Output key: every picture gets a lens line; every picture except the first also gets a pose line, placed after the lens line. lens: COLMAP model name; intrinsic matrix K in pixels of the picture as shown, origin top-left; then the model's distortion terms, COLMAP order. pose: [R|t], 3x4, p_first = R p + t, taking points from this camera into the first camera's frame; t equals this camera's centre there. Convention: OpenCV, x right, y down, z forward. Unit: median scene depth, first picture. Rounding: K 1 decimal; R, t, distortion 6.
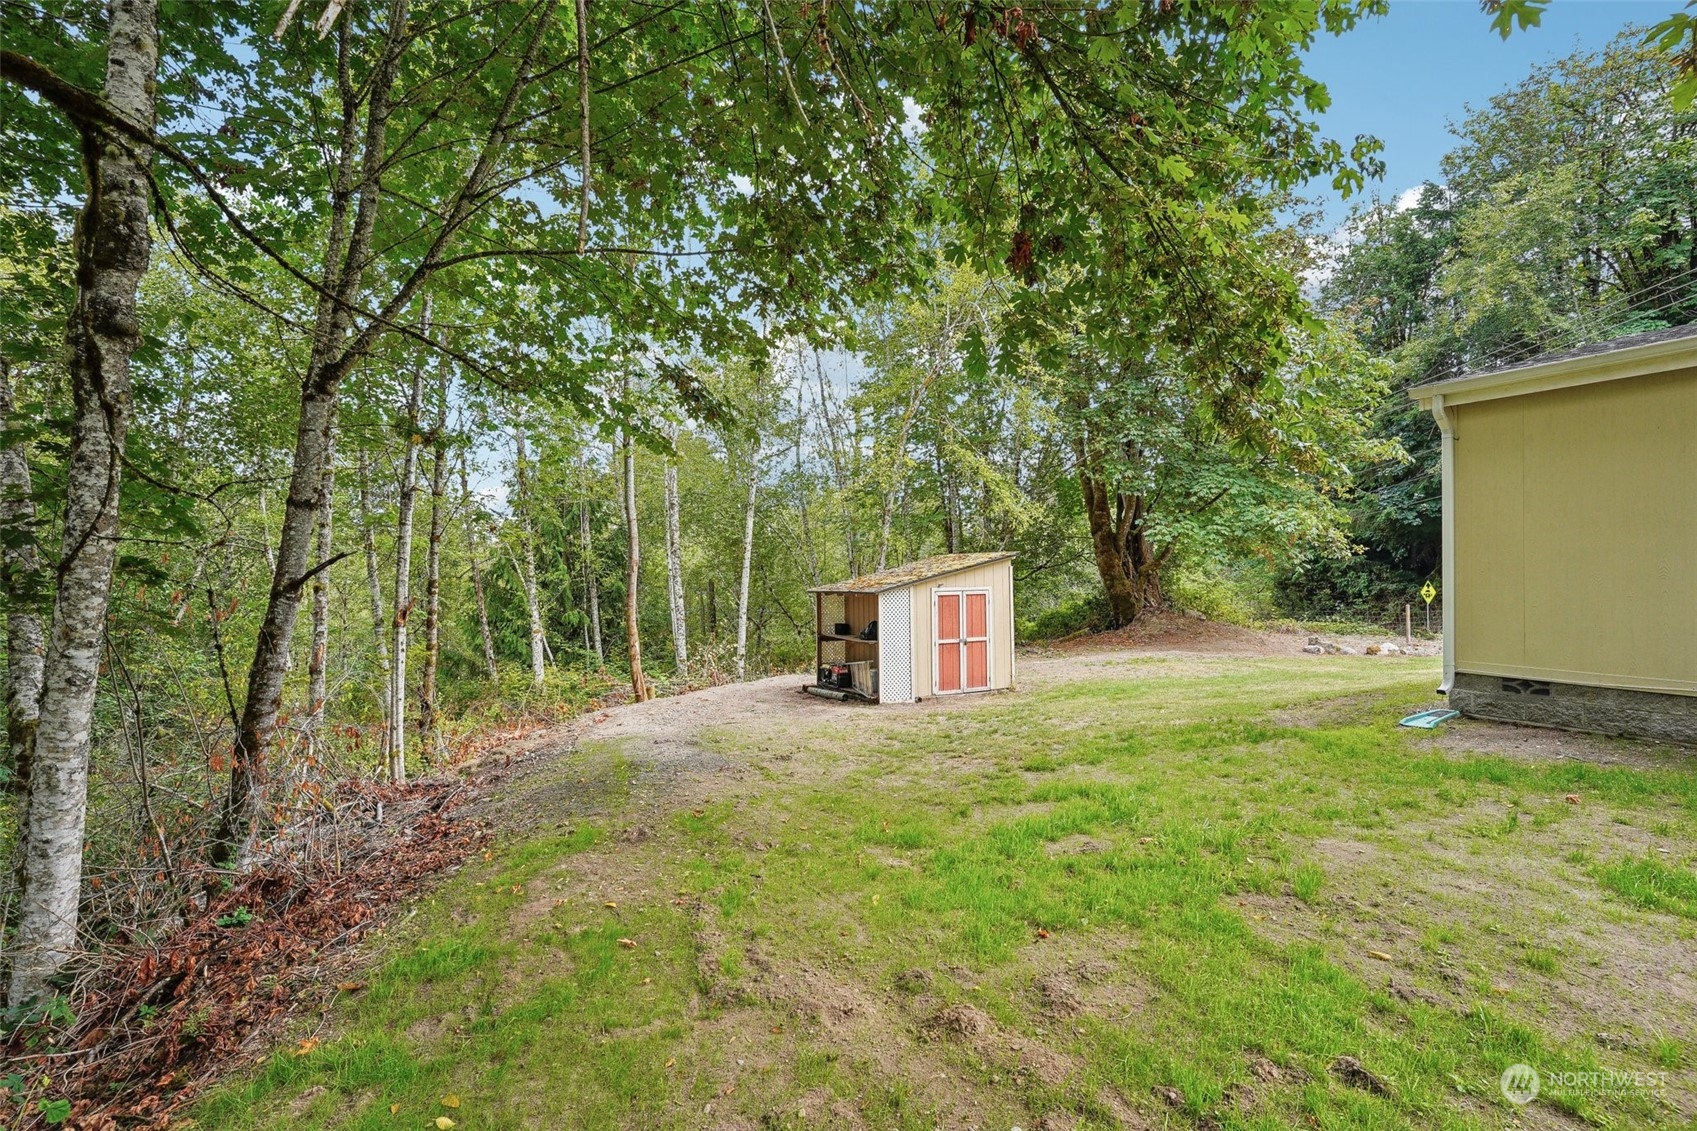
lens RADIAL K [[841.1, 0, 853.6], [0, 841.1, 553.4], [0, 0, 1]] dist [-0.062274, 0.036227]
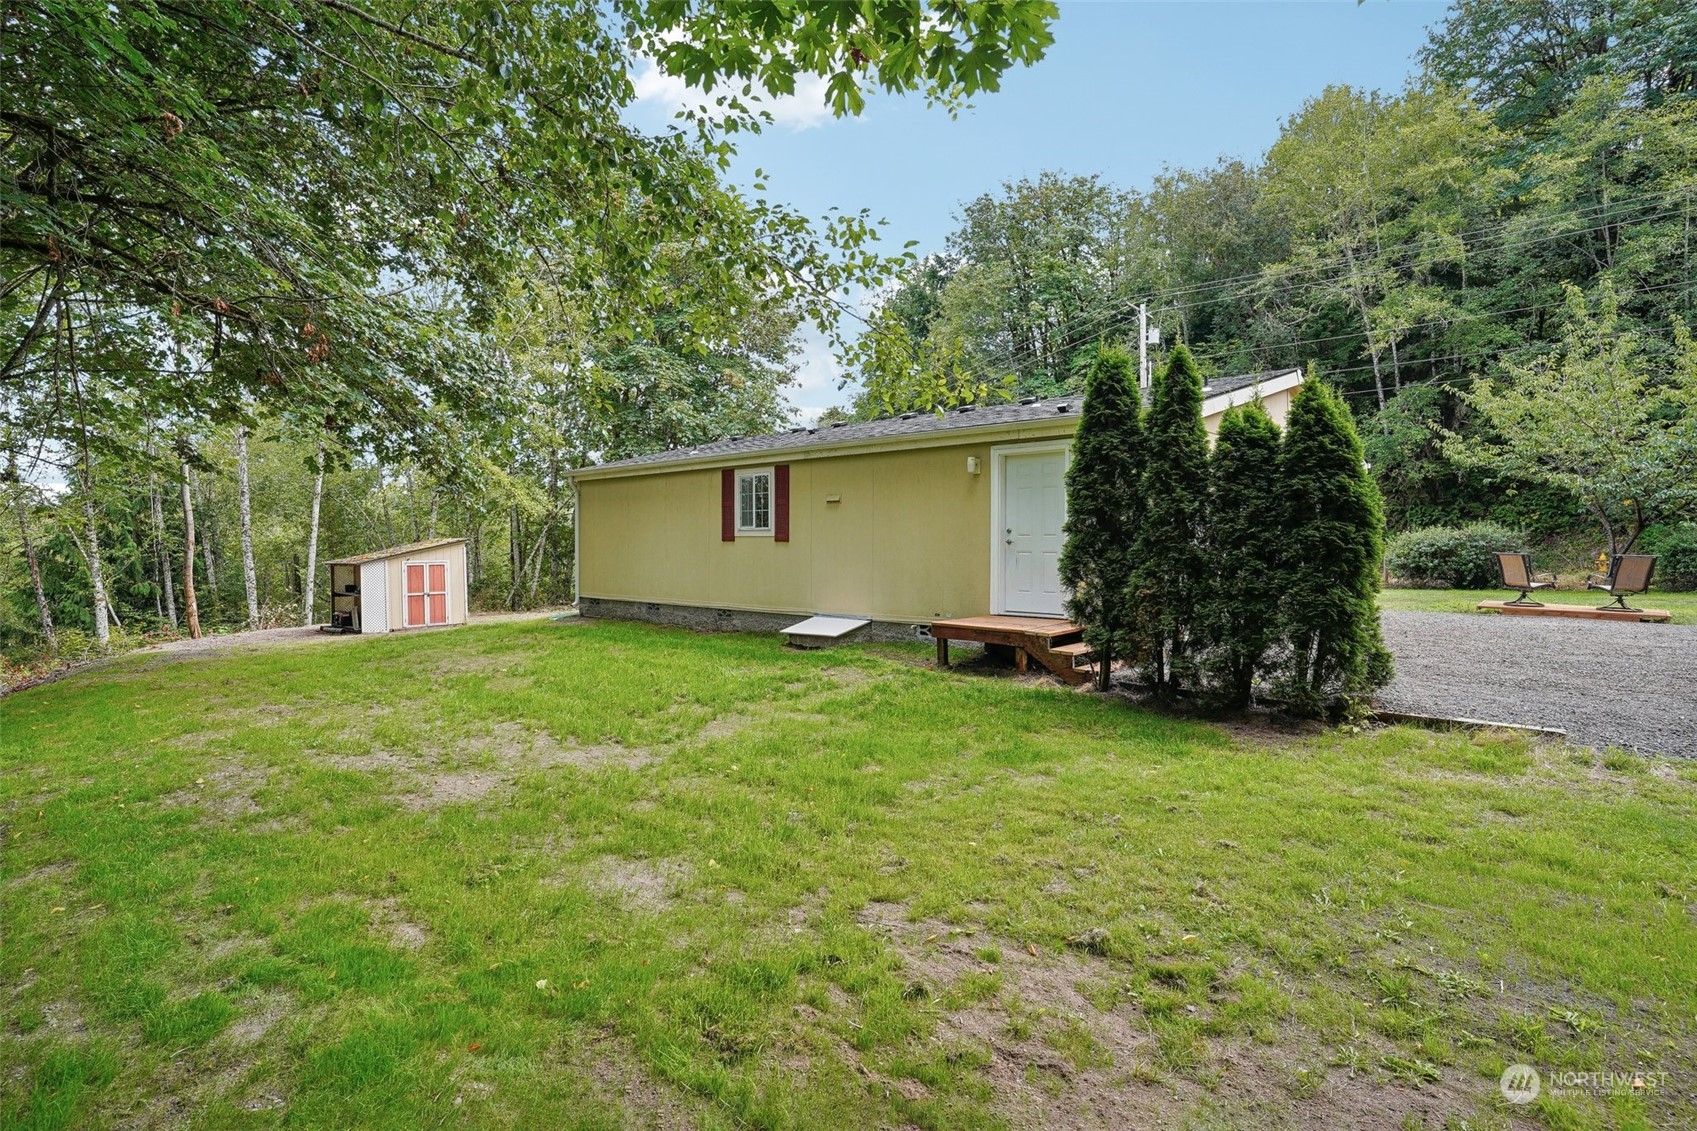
lens RADIAL K [[841.1, 0, 853.6], [0, 841.1, 553.4], [0, 0, 1]] dist [-0.062274, 0.036227]
pose [[0.931713, 0.001234, 0.363193, 0.174659], [-0.012275, 0.999530, 0.028095, -0.015105], [-0.362987, -0.030635, 0.931290, -0.420677]]
